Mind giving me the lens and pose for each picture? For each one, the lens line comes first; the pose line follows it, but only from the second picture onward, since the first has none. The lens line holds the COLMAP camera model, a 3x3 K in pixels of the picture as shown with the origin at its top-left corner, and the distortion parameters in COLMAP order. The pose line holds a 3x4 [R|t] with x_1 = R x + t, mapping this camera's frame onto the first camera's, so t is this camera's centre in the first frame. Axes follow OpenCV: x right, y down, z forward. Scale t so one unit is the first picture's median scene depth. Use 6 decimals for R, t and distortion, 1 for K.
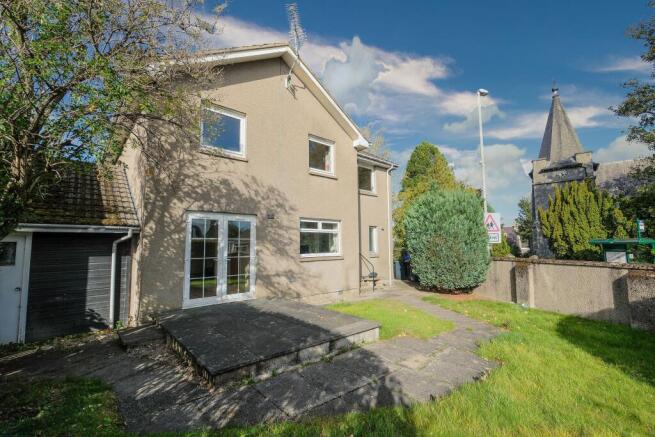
lens RADIAL K [[289.8, 0, 326.3], [0, 289.8, 220.6], [0, 0, 1]] dist [-0.003115, 0.000162]
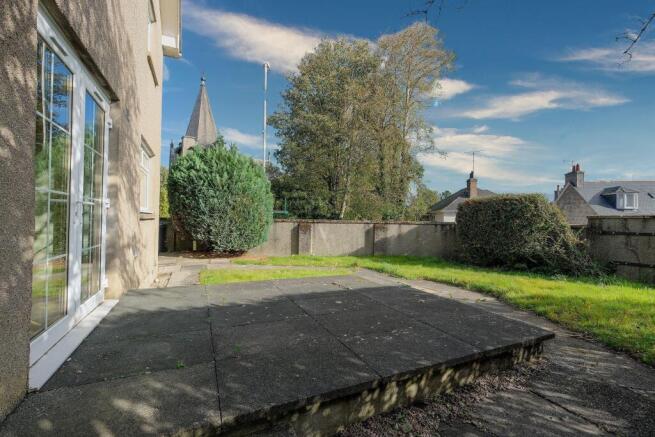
lens RADIAL K [[289.8, 0, 327.0], [0, 289.8, 220.4], [0, 0, 1]] dist [-0.003115, 0.000162]
pose [[0.256147, 0.015444, 0.966514, -0.732807], [-0.099701, 0.994962, 0.010525, 0.152222], [-0.961482, -0.099059, 0.256397, 0.791025]]
